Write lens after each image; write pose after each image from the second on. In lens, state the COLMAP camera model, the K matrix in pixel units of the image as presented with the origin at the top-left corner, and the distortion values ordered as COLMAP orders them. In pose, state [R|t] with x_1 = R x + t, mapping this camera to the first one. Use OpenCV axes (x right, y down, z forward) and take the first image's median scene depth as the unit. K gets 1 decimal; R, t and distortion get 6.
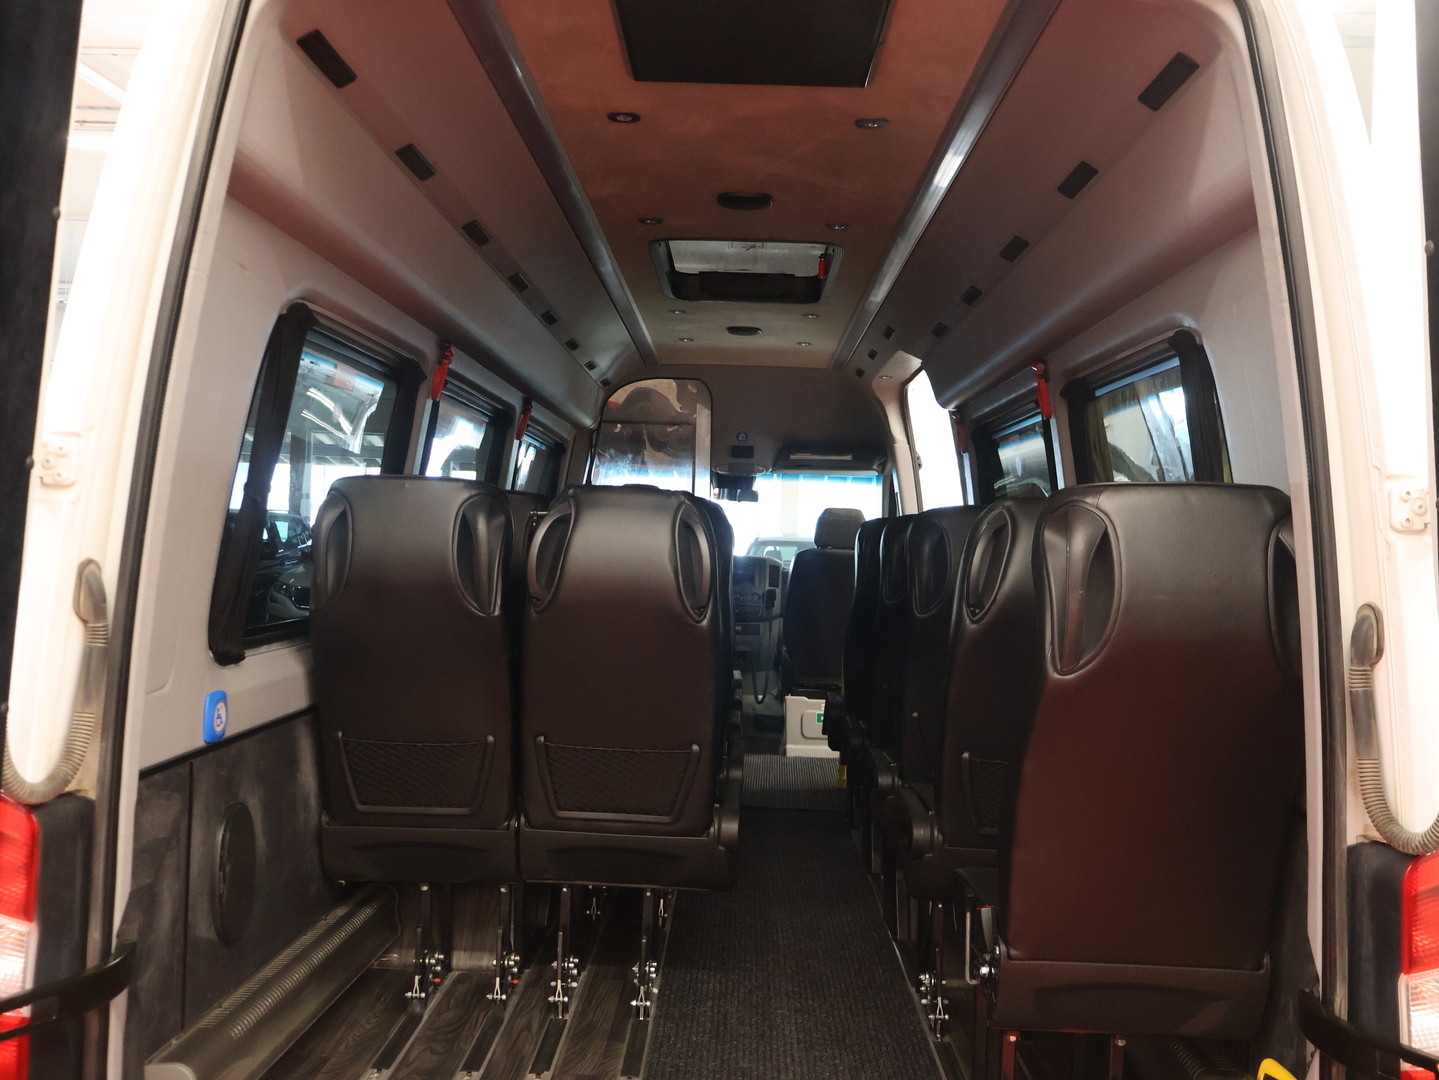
lens RADIAL K [[1387.5, 0, 725.5], [0, 1387.5, 544.7], [0, 0, 1]] dist [-0.005234, 0.022833]
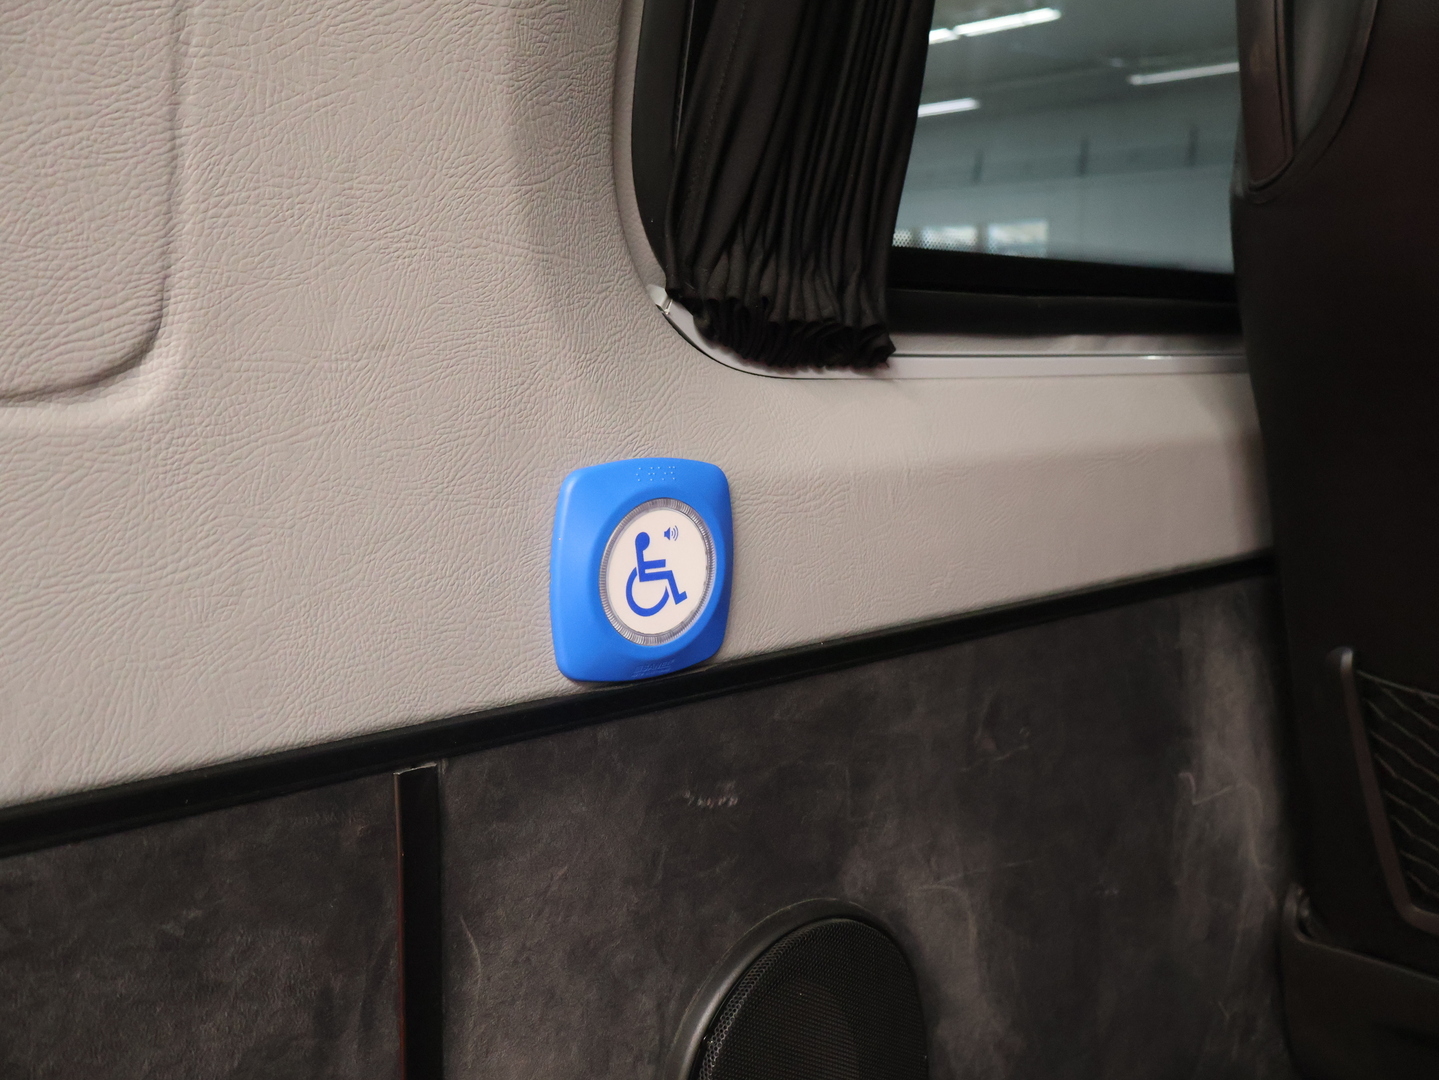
lens RADIAL K [[1387.5, 0, 725.5], [0, 1387.5, 544.7], [0, 0, 1]] dist [-0.005234, 0.022833]
pose [[0.690534, 0.081703, -0.718671, -0.166303], [0.010234, 0.992397, 0.122655, 0.078756], [0.723228, -0.092052, 0.684447, 0.730329]]
